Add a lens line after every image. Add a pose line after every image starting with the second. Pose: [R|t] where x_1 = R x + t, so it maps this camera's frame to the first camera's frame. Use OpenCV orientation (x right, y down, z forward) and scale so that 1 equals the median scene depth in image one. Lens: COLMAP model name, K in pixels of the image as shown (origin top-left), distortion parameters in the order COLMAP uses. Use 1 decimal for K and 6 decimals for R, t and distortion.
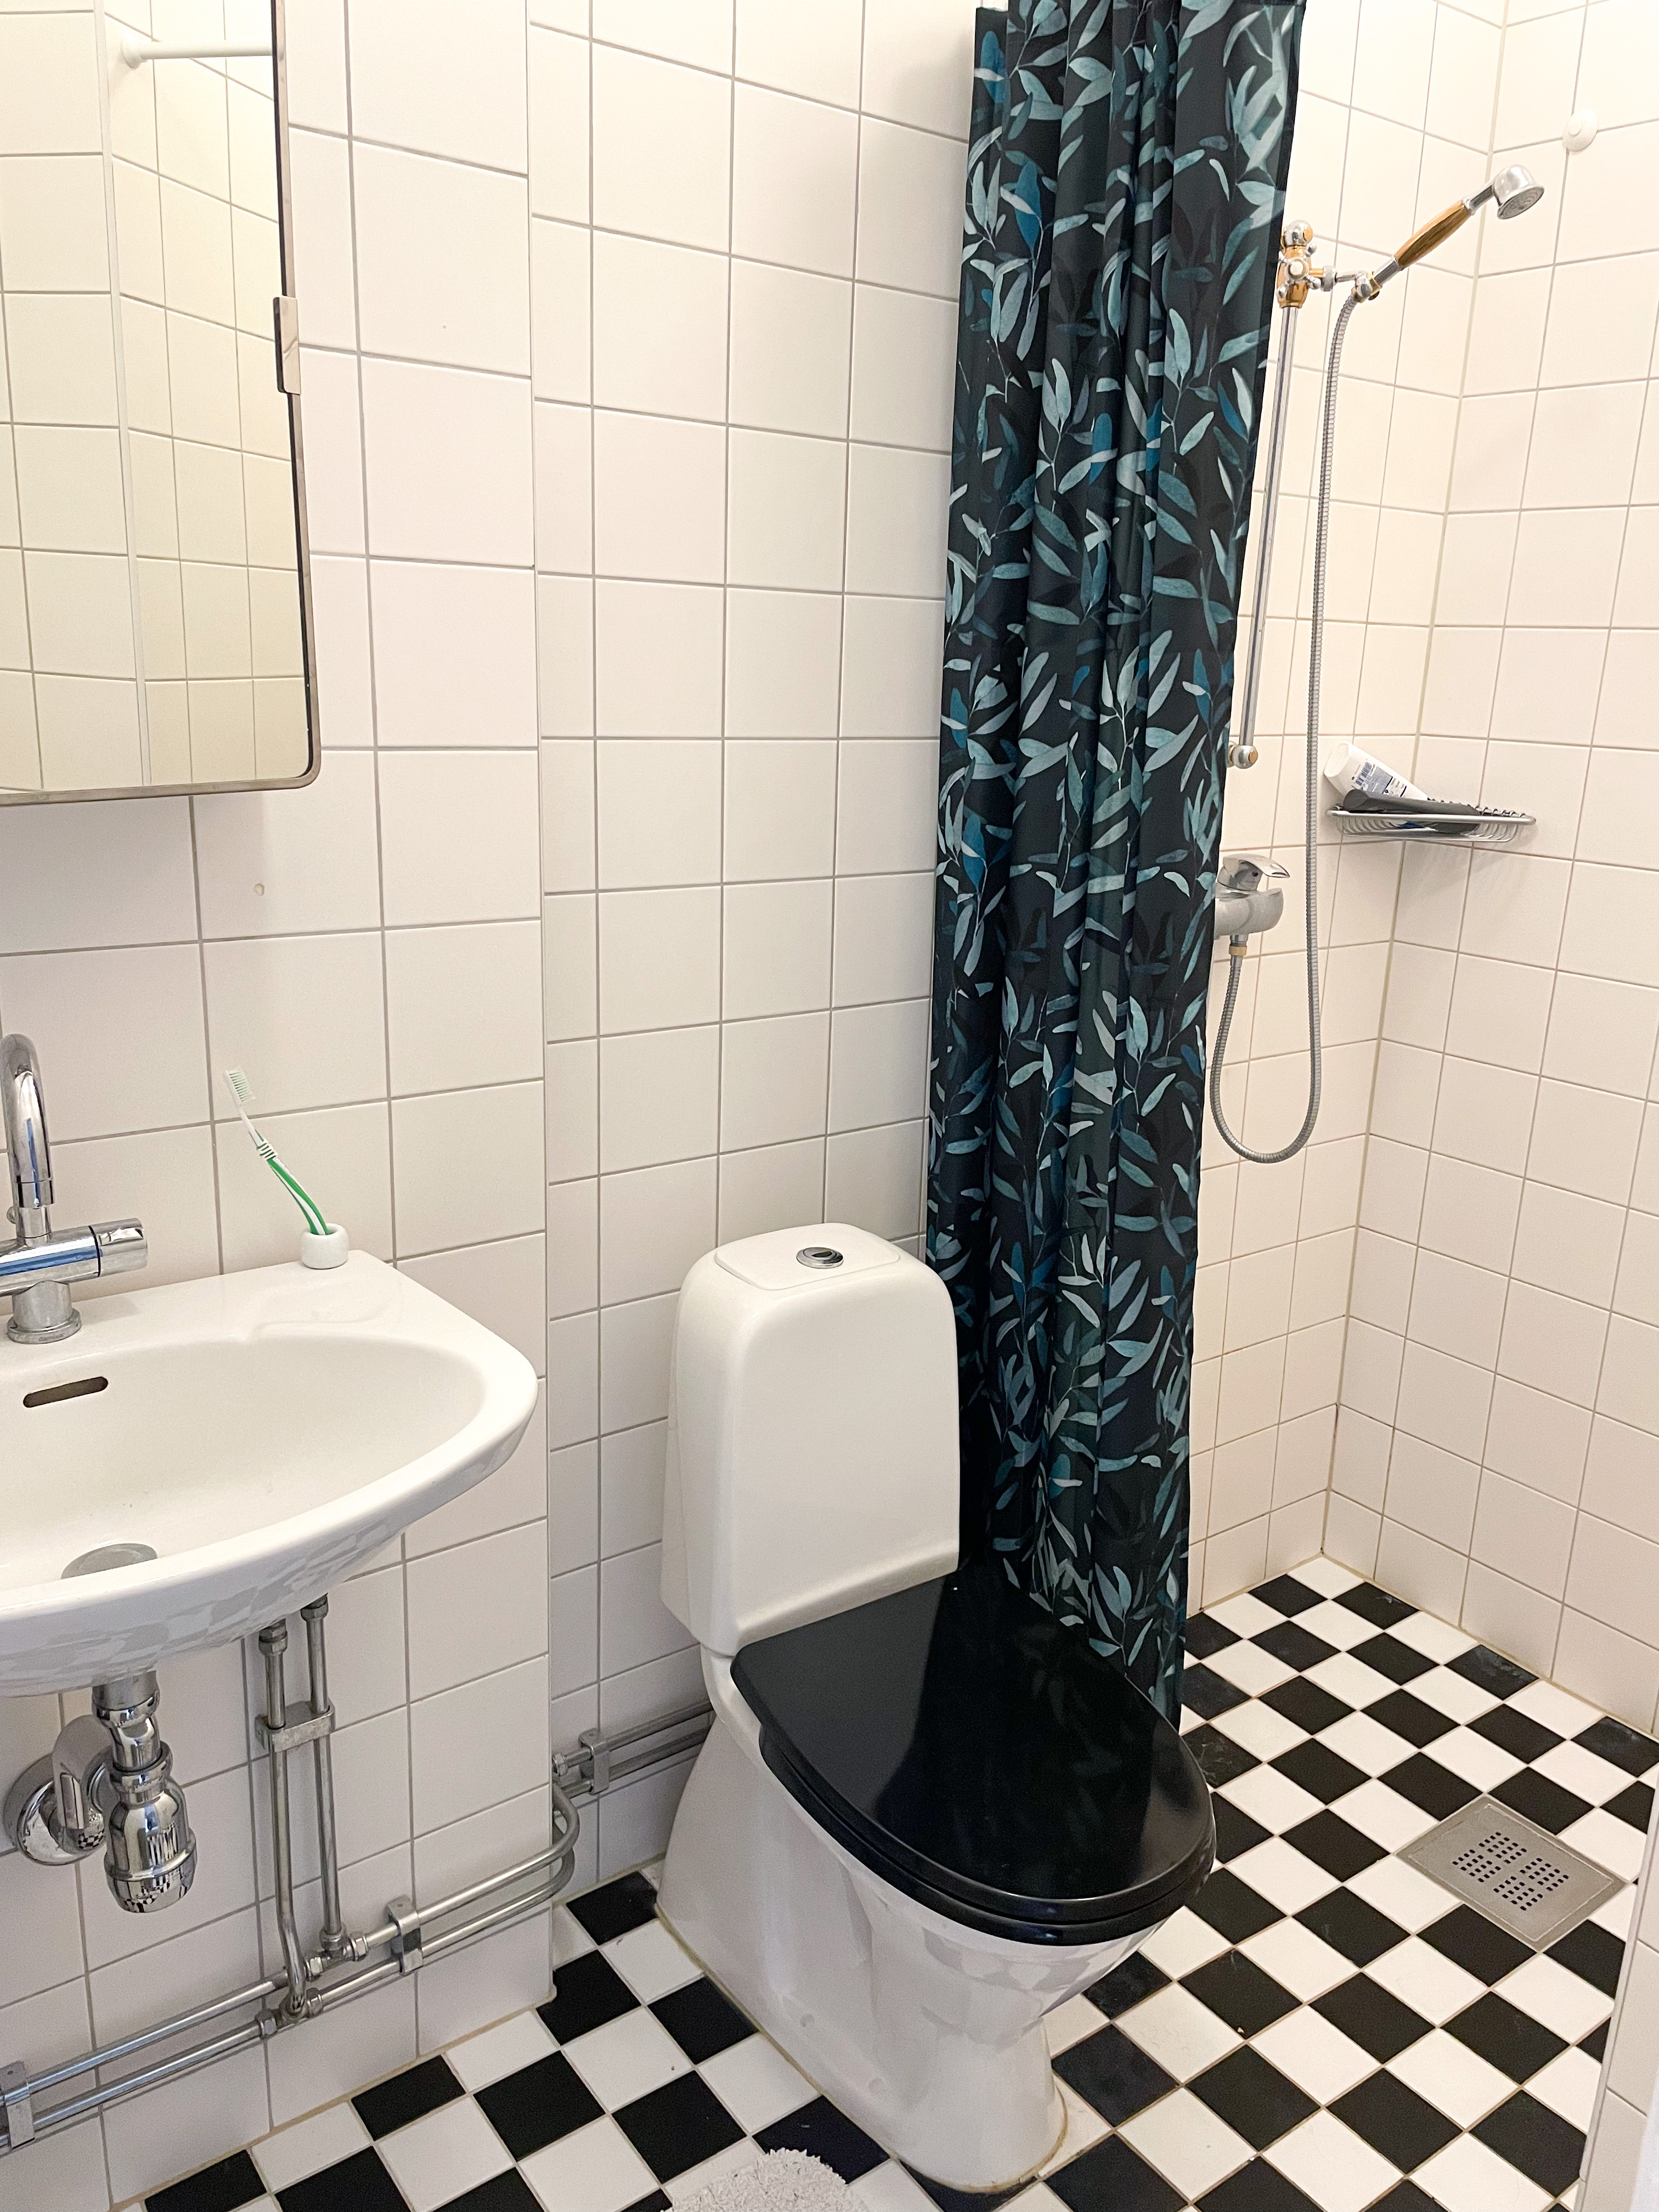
lens RADIAL K [[1670.8, 0, 829.5], [0, 1670.8, 1106.0], [0, 0, 1]] dist [0.099944, -0.127234]
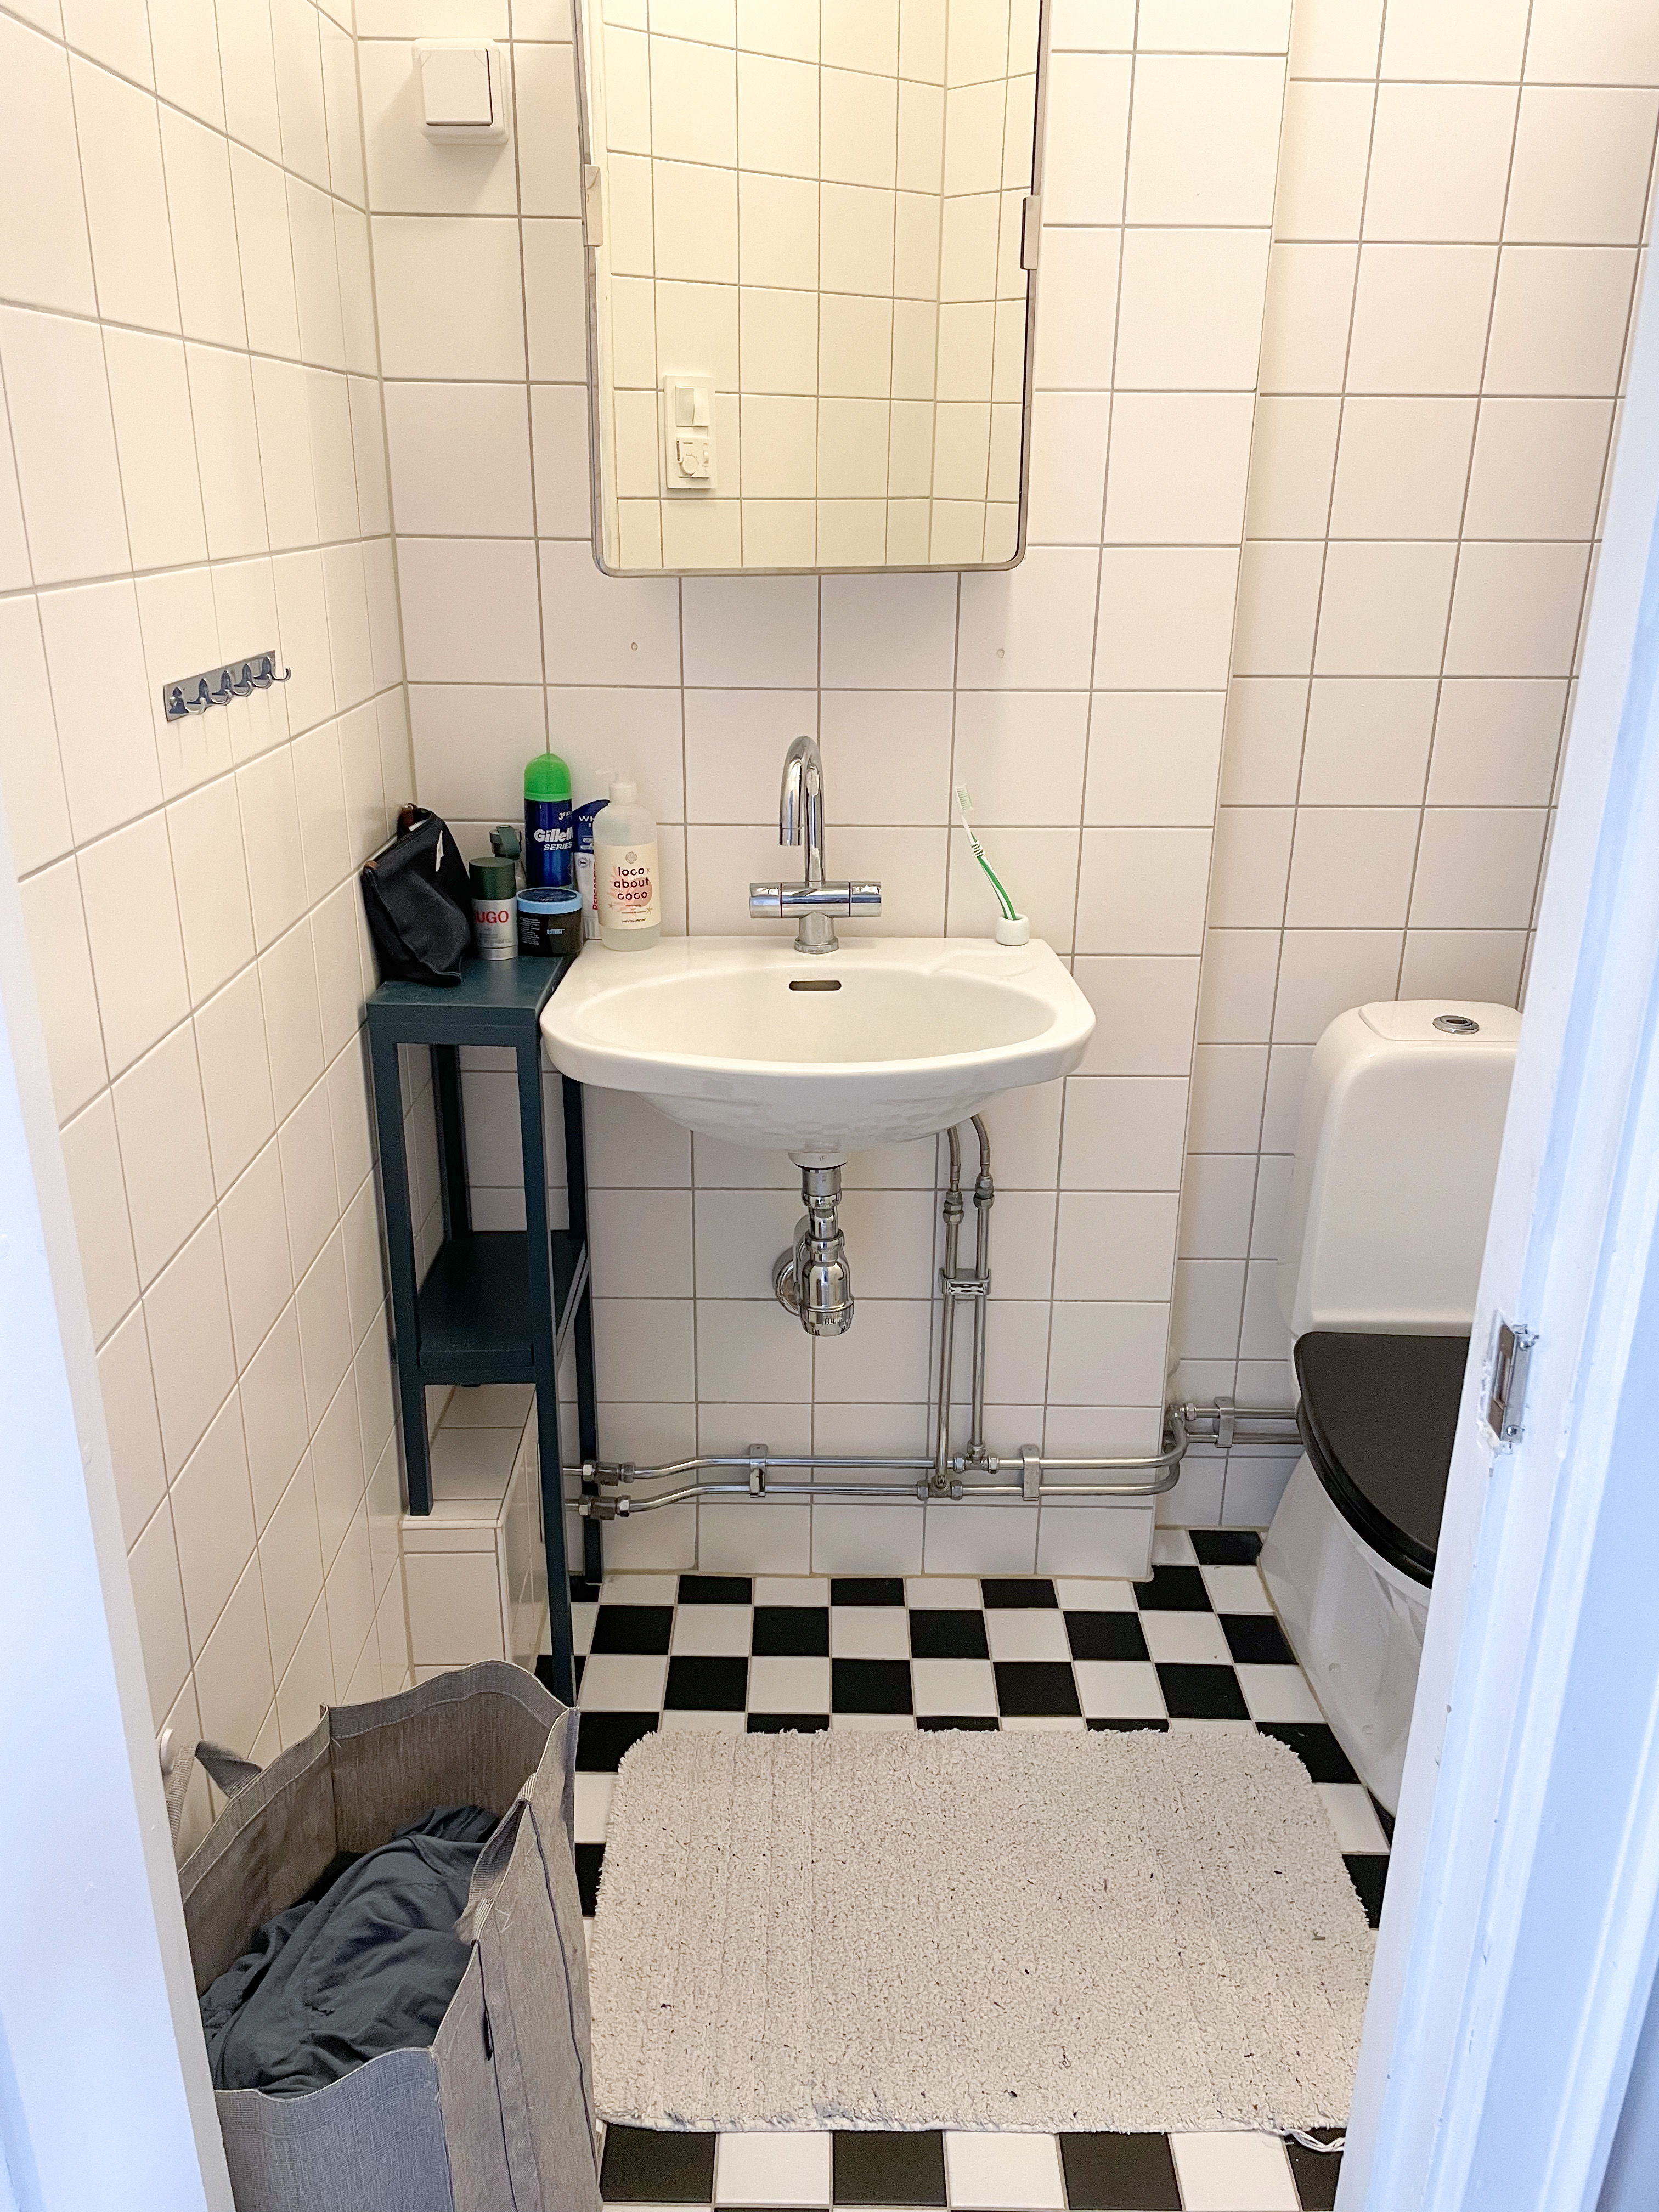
lens RADIAL K [[1667.1, 0, 829.5], [0, 1667.1, 1106.0], [0, 0, 1]] dist [0.101066, 0.000363]
pose [[0.808450, 0.195671, -0.555086, 0.318581], [-0.143219, 0.980173, 0.136927, 0.053745], [0.570873, -0.031200, 0.820445, -0.168626]]
